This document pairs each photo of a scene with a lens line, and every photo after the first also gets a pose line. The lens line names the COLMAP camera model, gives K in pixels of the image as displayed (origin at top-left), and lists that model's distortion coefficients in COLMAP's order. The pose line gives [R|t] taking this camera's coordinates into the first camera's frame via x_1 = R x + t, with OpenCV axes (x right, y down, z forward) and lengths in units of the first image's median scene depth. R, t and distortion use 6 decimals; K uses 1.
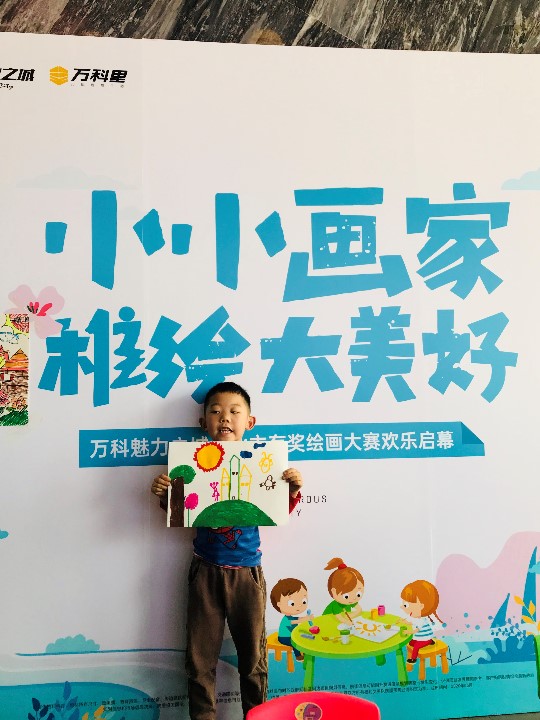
lens RADIAL K [[638.4, 0, 273.1], [0, 638.4, 355.5], [0, 0, 1]] dist [0.091100, -0.198953]
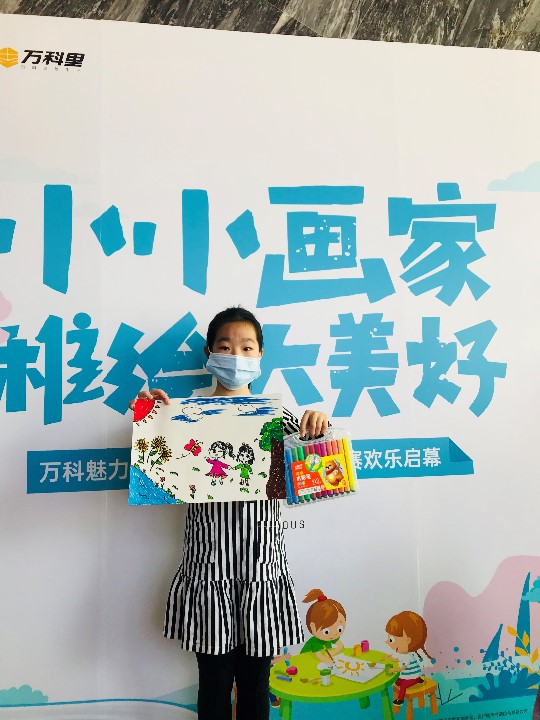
lens RADIAL K [[536.1, 0, 266.0], [0, 536.1, 361.9], [0, 0, 1]] dist [0.040778, -0.041436]
pose [[0.999546, -0.002075, 0.030065, 0.005980], [0.002288, 0.999972, -0.007061, -0.001236], [-0.030050, 0.007127, 0.999523, 0.232318]]
